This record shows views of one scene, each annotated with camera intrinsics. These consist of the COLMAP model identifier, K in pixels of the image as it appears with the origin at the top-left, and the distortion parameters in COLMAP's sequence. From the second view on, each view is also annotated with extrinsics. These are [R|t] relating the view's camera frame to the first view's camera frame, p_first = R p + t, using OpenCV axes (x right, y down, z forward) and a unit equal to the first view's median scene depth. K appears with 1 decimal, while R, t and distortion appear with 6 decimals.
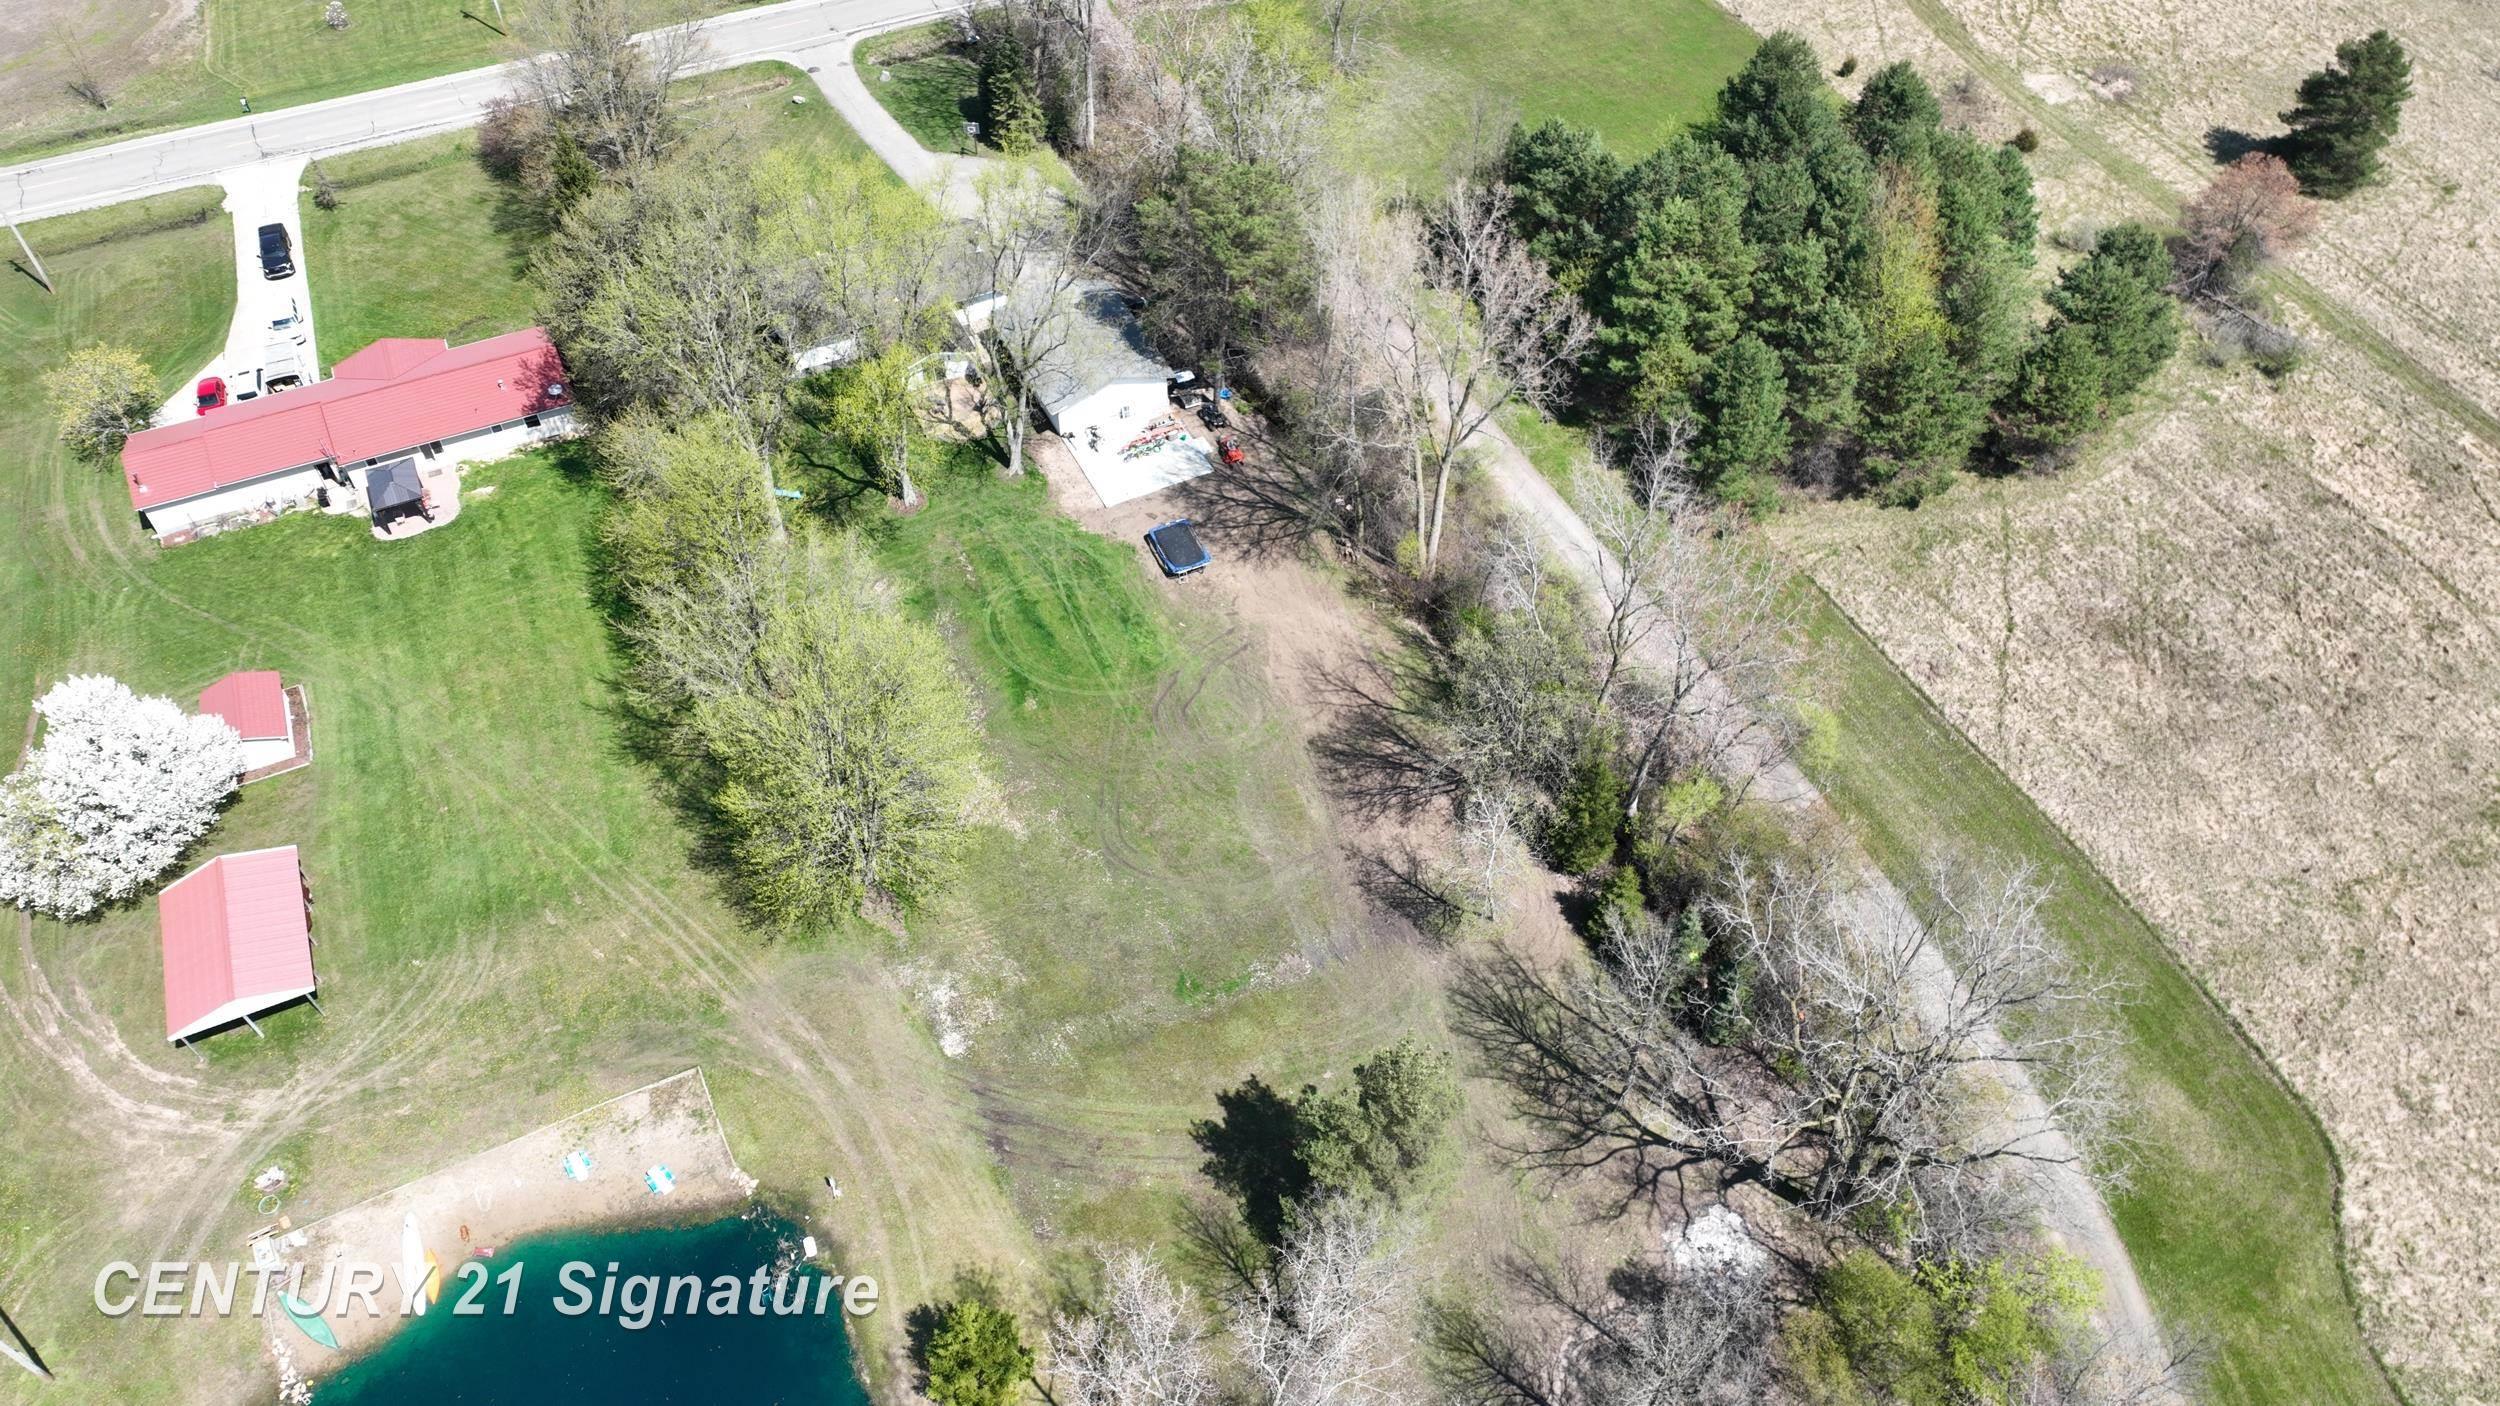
lens RADIAL K [[1759.8, 0, 1249.5], [0, 1759.8, 701.7], [0, 0, 1]] dist [0.000541, 0.017186]
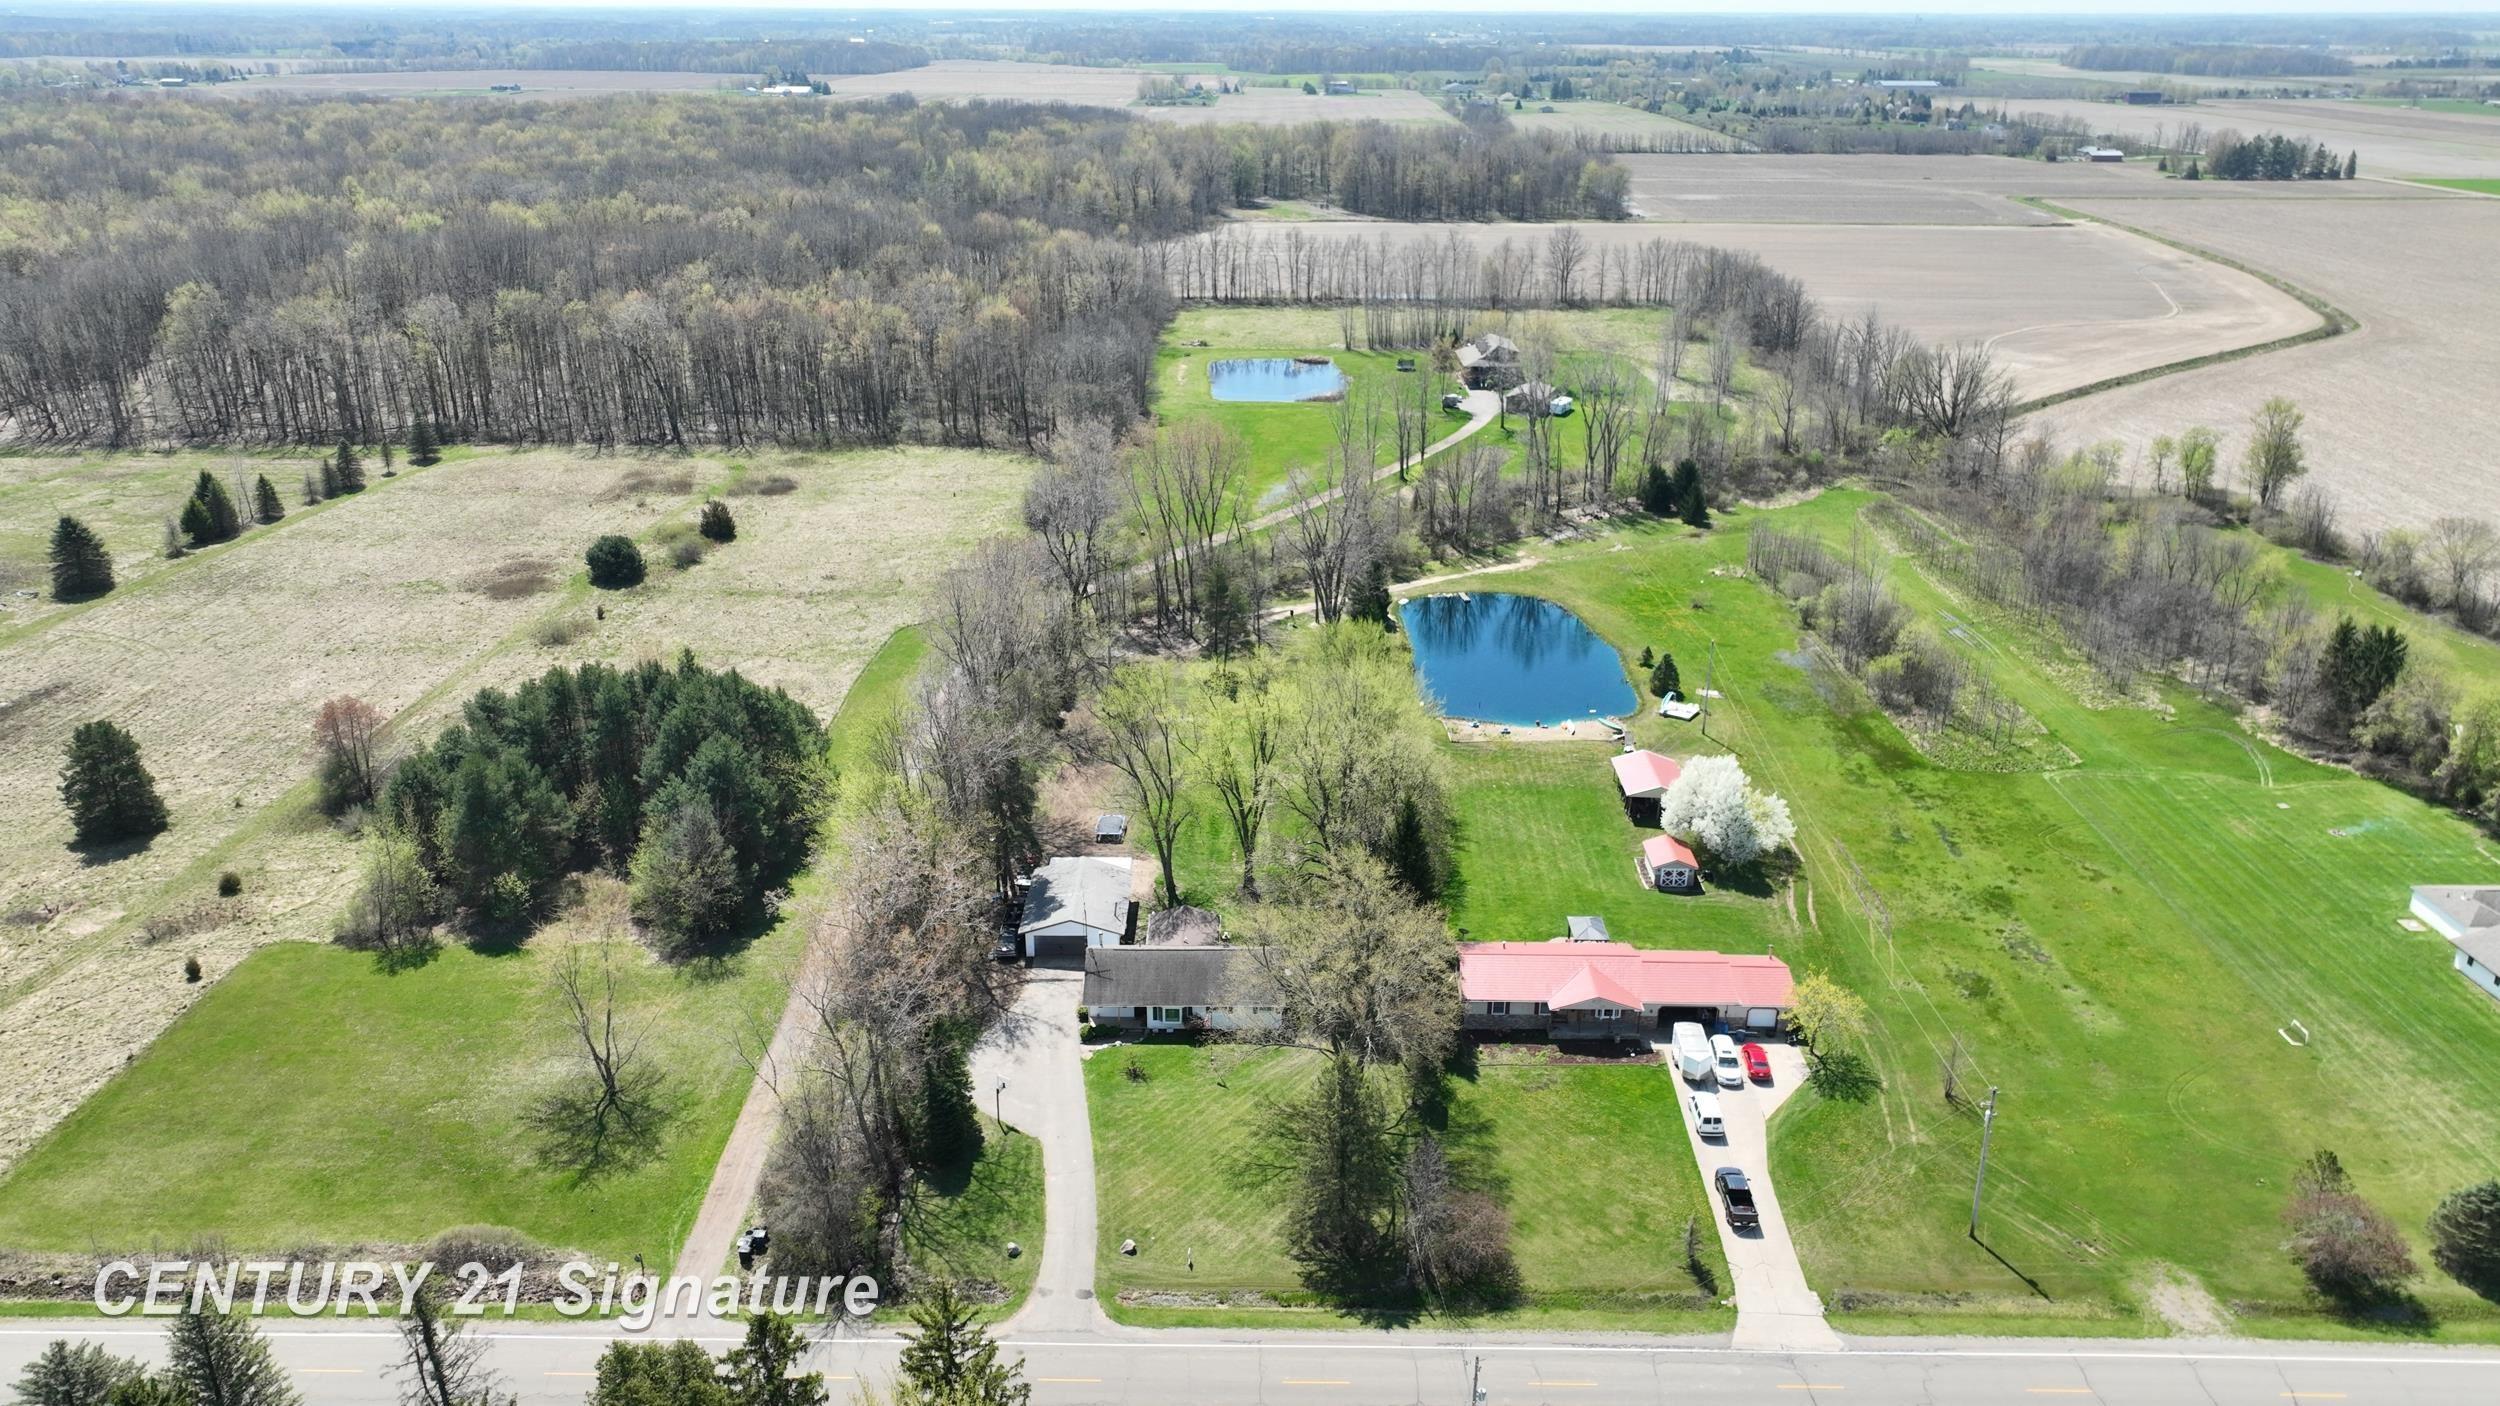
lens RADIAL K [[1759.8, 0, 1248.3], [0, 1759.8, 702.1], [0, 0, 1]] dist [0.000541, 0.017186]
pose [[-0.897374, -0.164941, 0.409286, -0.781850], [0.328307, 0.370187, 0.869009, -1.468651], [-0.294847, 0.914197, -0.278045, 1.302927]]
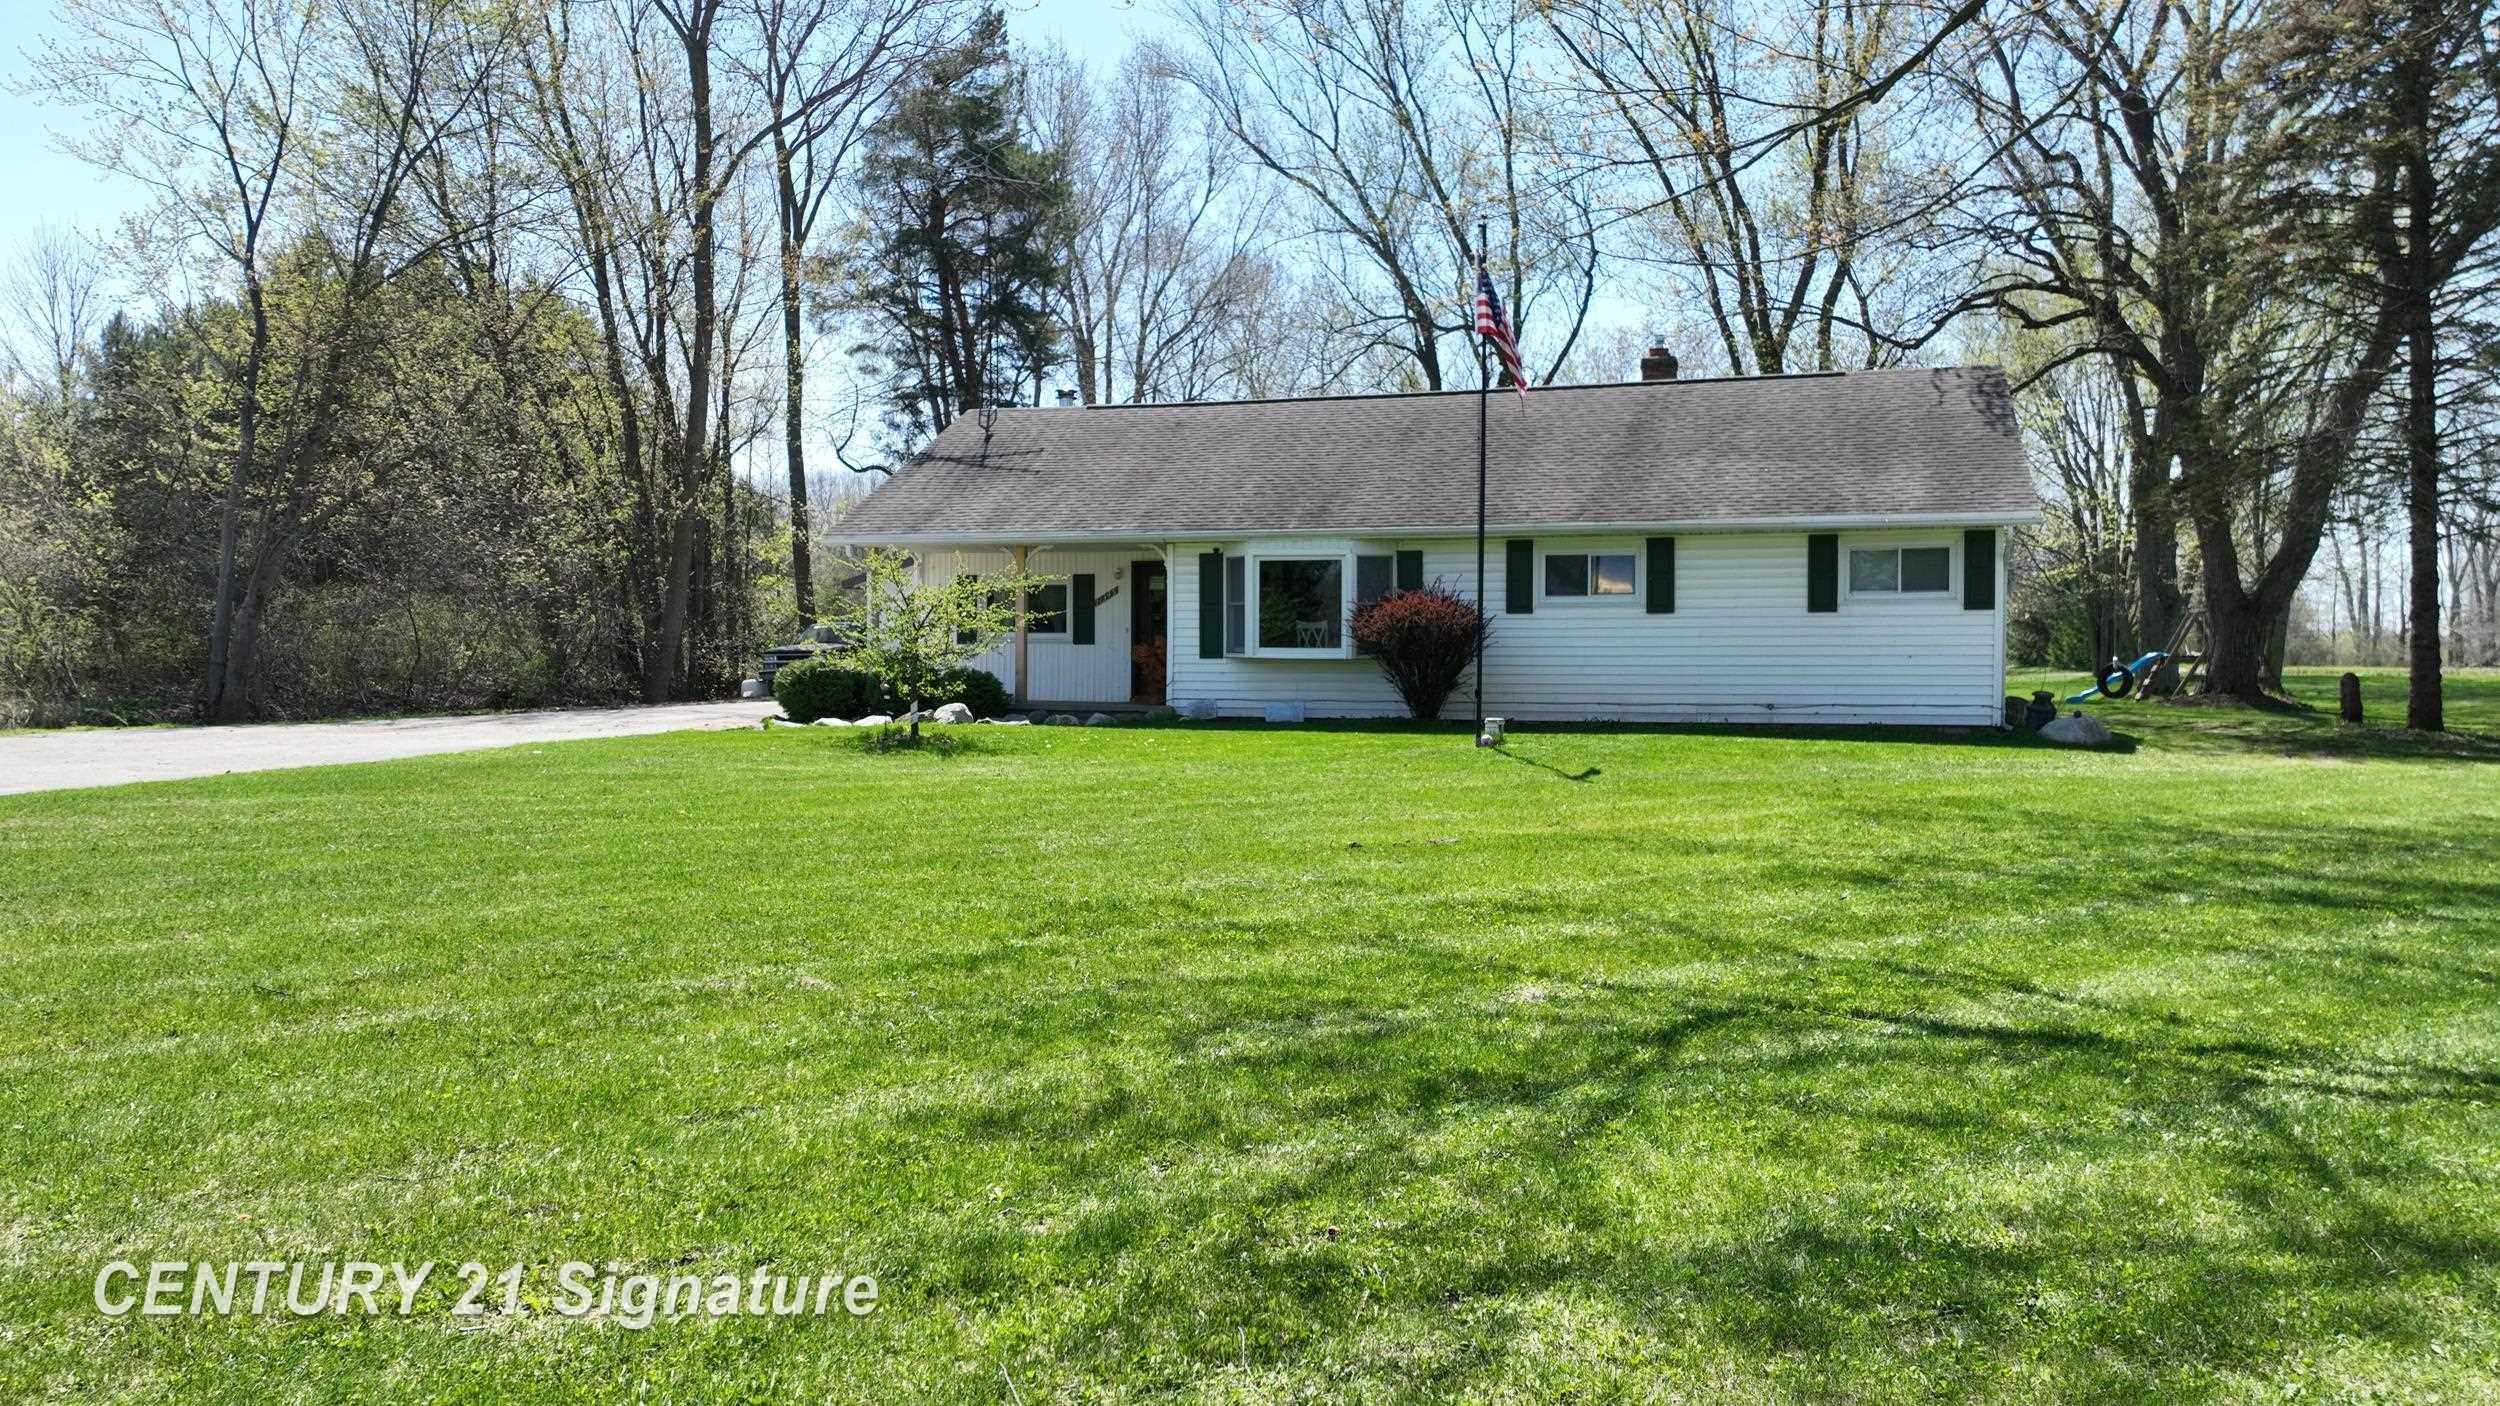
lens RADIAL K [[1759.8, 0, 1250.6], [0, 1759.8, 708.1], [0, 0, 1]] dist [0.000541, 0.017186]
pose [[-0.725027, -0.022863, 0.688341, -0.390928], [0.514508, 0.646423, 0.563400, -0.412891], [-0.457840, 0.762637, -0.456911, 1.281914]]
